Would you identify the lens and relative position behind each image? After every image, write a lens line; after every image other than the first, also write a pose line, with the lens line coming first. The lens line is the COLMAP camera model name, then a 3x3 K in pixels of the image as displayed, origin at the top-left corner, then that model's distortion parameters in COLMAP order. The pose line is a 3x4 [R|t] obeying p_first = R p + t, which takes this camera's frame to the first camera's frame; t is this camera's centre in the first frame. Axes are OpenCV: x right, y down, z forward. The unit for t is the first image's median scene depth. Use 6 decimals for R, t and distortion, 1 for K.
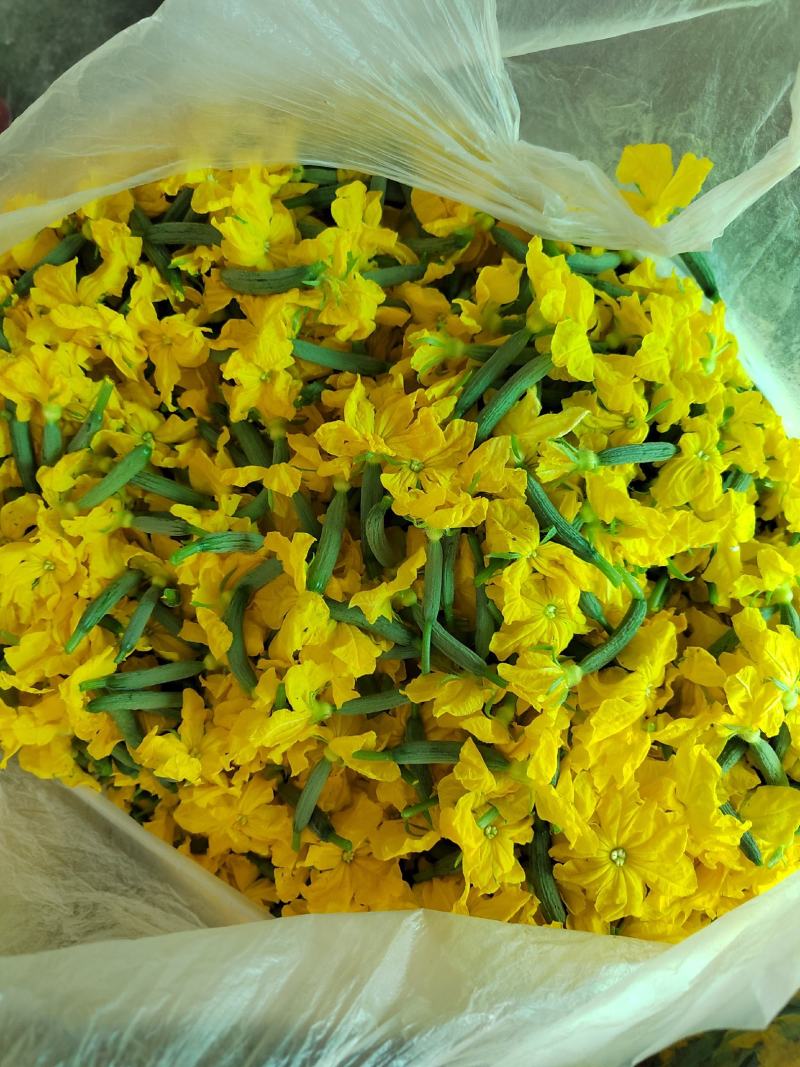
lens RADIAL K [[724.6, 0, 400.0], [0, 724.6, 533.5], [0, 0, 1]] dist [-0.004359, -0.001459]
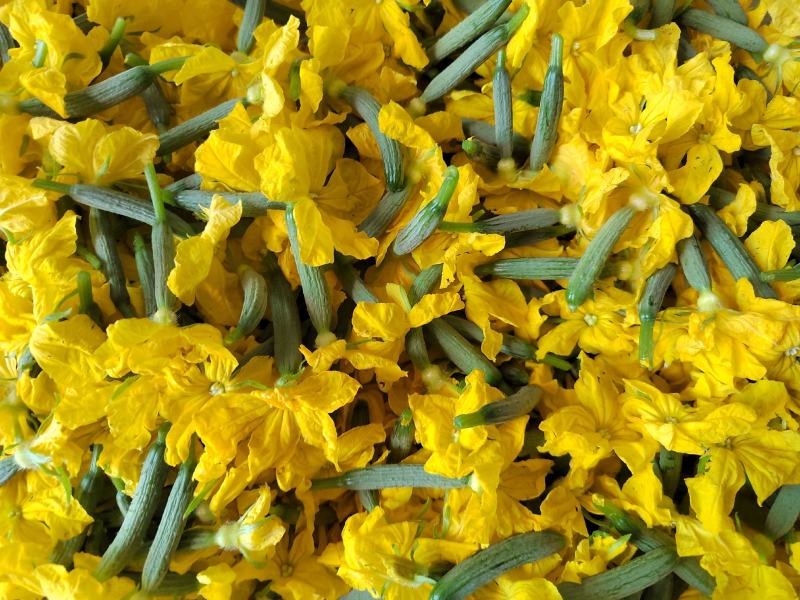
lens RADIAL K [[560.9, 0, 400.0], [0, 560.9, 300.0], [0, 0, 1]] dist [-0.018846, 0.001259]
pose [[-0.928434, 0.353523, 0.114158, -0.263967], [-0.334854, -0.929442, 0.154954, -0.159914], [0.160882, 0.105638, 0.981304, 0.388410]]
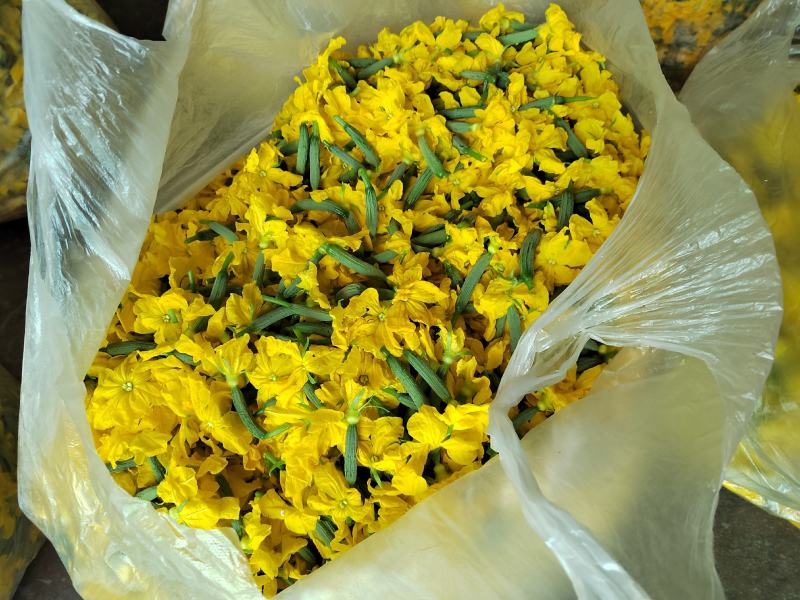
lens RADIAL K [[543.3, 0, 400.0], [0, 543.3, 300.0], [0, 0, 1]] dist [-0.004359, -0.001459]
pose [[-0.225312, 0.950176, -0.215405, 0.227481], [-0.962133, -0.182182, 0.202758, -0.354565], [0.153413, 0.252932, 0.955243, -0.141154]]
